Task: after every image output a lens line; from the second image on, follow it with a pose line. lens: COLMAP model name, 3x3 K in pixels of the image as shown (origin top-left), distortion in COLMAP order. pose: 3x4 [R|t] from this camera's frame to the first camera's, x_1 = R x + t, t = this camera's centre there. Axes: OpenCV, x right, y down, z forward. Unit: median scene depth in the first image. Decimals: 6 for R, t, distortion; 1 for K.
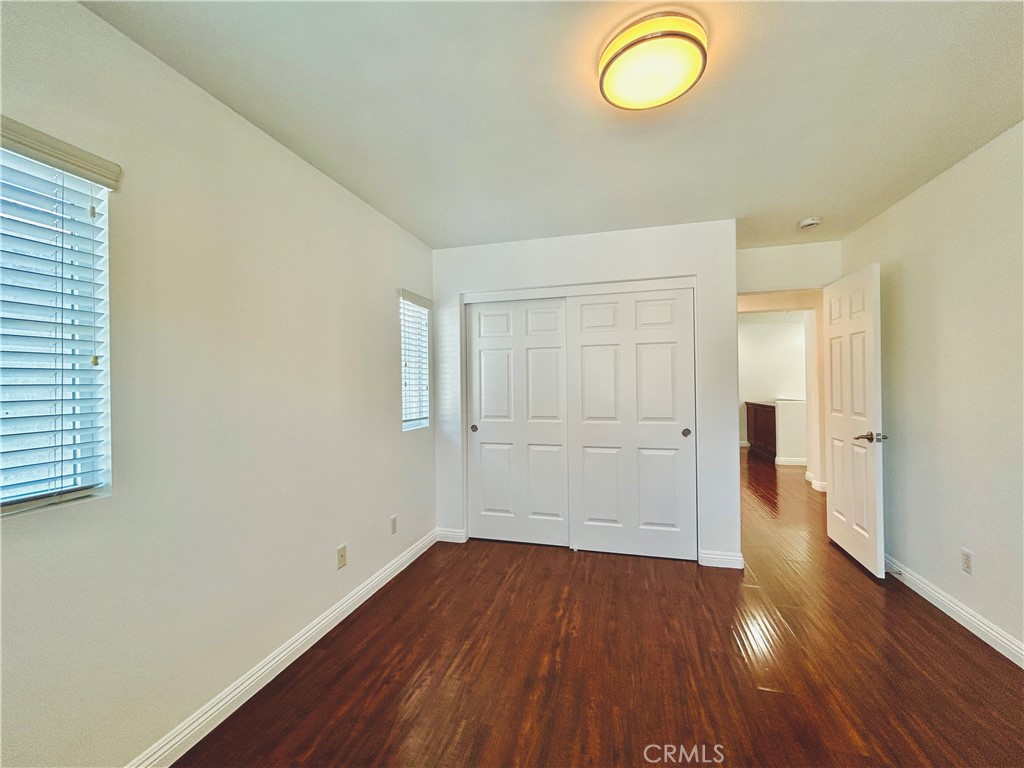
lens RADIAL K [[413.6, 0, 511.3], [0, 413.6, 381.2], [0, 0, 1]] dist [0.000215, 0.000224]
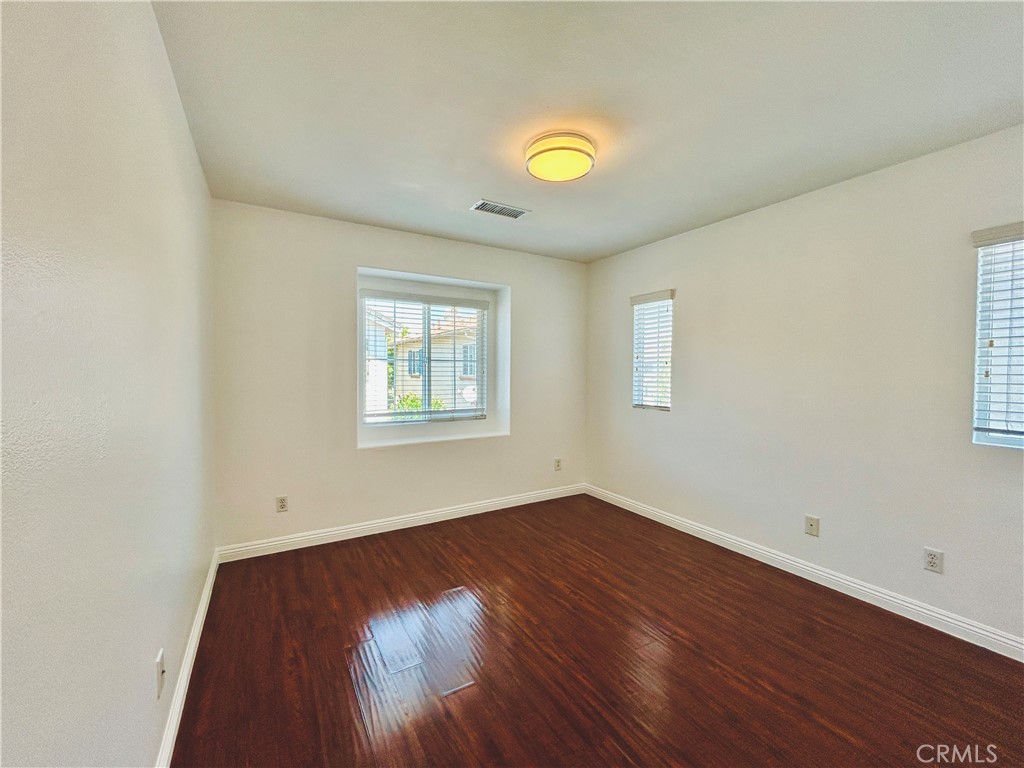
lens RADIAL K [[413.6, 0, 511.3], [0, 413.6, 381.2], [0, 0, 1]] dist [0.000215, 0.000224]
pose [[-0.691226, 0.022773, -0.722280, 1.164883], [0.006693, 0.999662, 0.025114, -0.002909], [0.722608, 0.012526, -0.691145, 1.439557]]
